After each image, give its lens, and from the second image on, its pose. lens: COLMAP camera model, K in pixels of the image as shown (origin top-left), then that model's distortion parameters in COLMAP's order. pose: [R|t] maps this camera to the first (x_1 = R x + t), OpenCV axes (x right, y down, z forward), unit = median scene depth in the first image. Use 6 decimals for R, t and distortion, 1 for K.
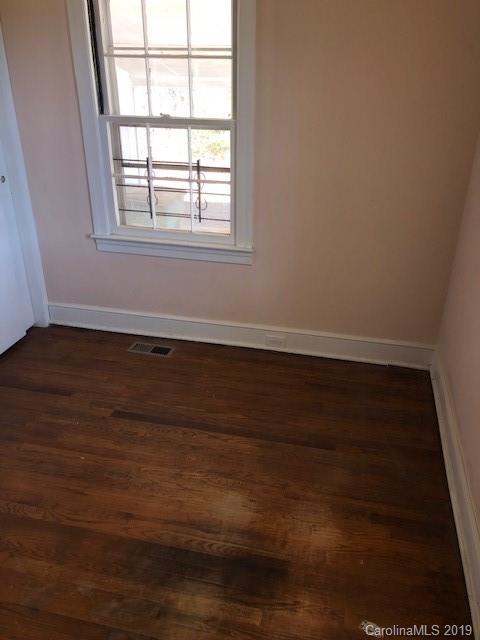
lens RADIAL K [[522.4, 0, 239.5], [0, 522.4, 318.7], [0, 0, 1]] dist [0.029045, -0.012867]
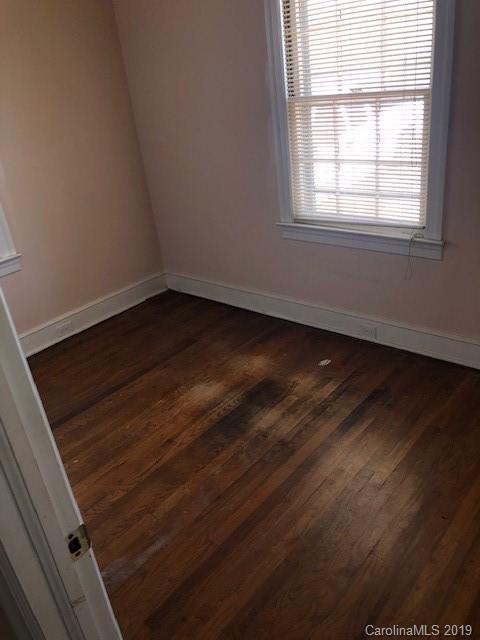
lens RADIAL K [[522.4, 0, 241.0], [0, 522.4, 321.0], [0, 0, 1]] dist [0.029045, -0.012867]
pose [[0.453720, -0.440198, 0.774832, -0.941232], [0.498897, 0.845925, 0.188447, 0.009294], [-0.738404, 0.301059, 0.603427, 0.099676]]
